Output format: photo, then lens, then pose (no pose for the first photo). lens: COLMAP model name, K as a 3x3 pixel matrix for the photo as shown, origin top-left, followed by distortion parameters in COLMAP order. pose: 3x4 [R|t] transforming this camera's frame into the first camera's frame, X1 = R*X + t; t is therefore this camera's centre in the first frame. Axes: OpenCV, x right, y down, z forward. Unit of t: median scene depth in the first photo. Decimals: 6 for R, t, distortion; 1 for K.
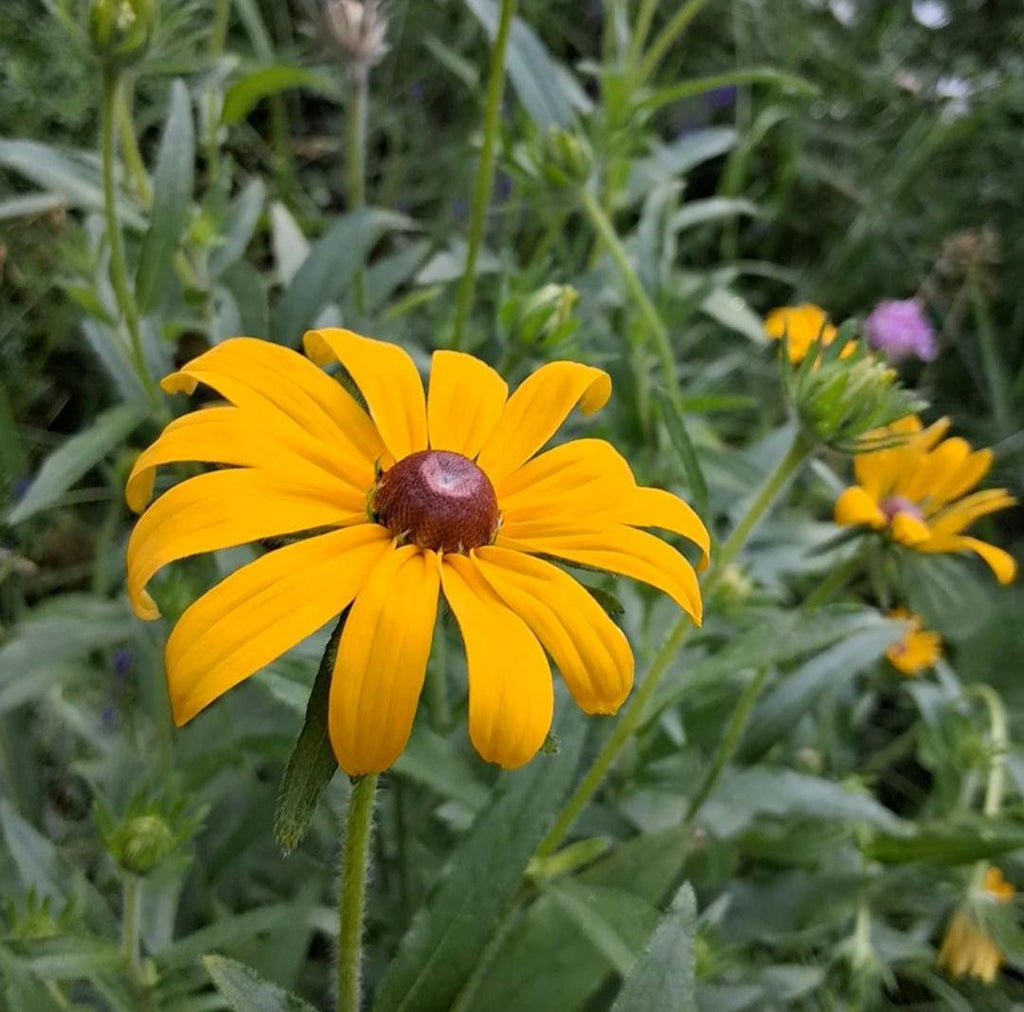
lens RADIAL K [[1349.4, 0, 447.6], [0, 1349.4, 506.3], [0, 0, 1]] dist [0.163740, 0.014082]
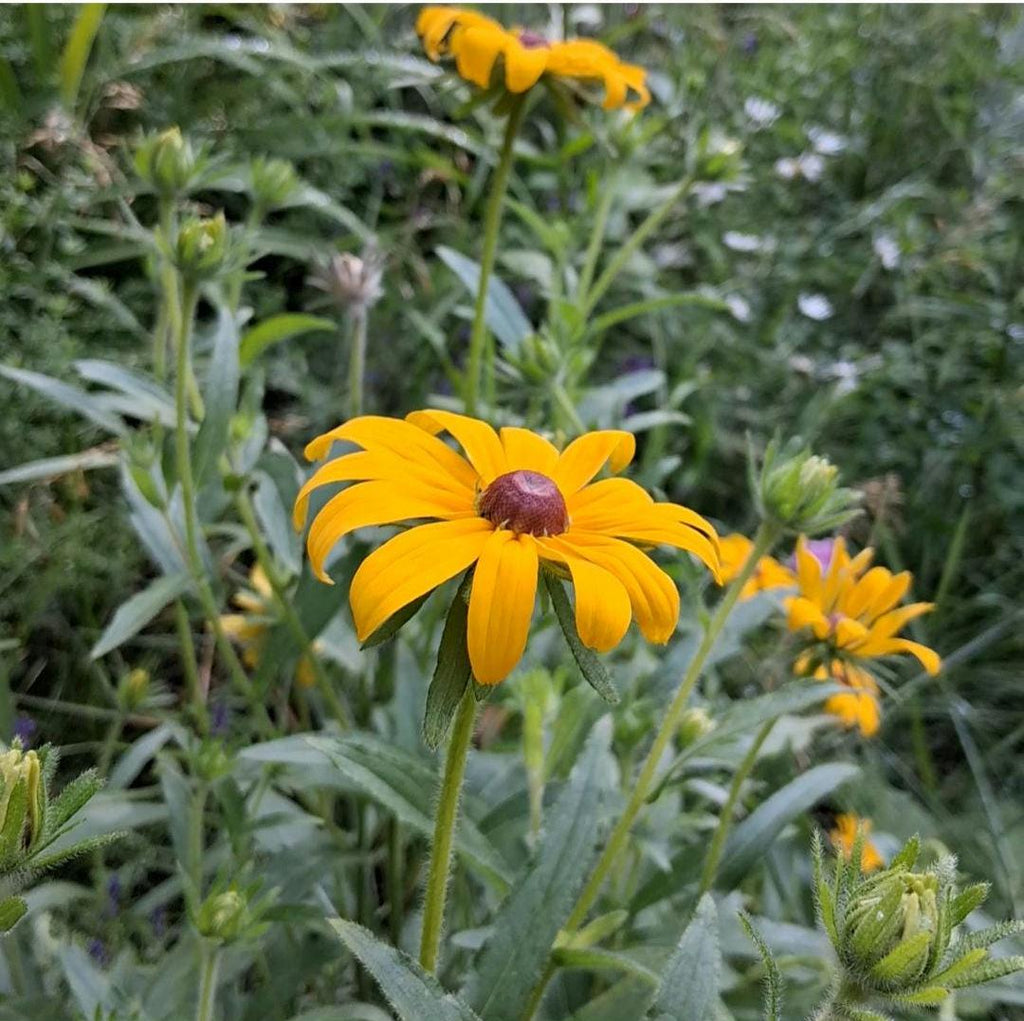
lens RADIAL K [[1349.4, 0, 447.6], [0, 1349.4, 510.8], [0, 0, 1]] dist [0.163740, 0.014082]
pose [[0.998235, -0.027588, 0.052592, -0.109001], [0.037849, 0.977948, -0.205390, 0.193949], [-0.045766, 0.207018, 0.977266, -0.235626]]
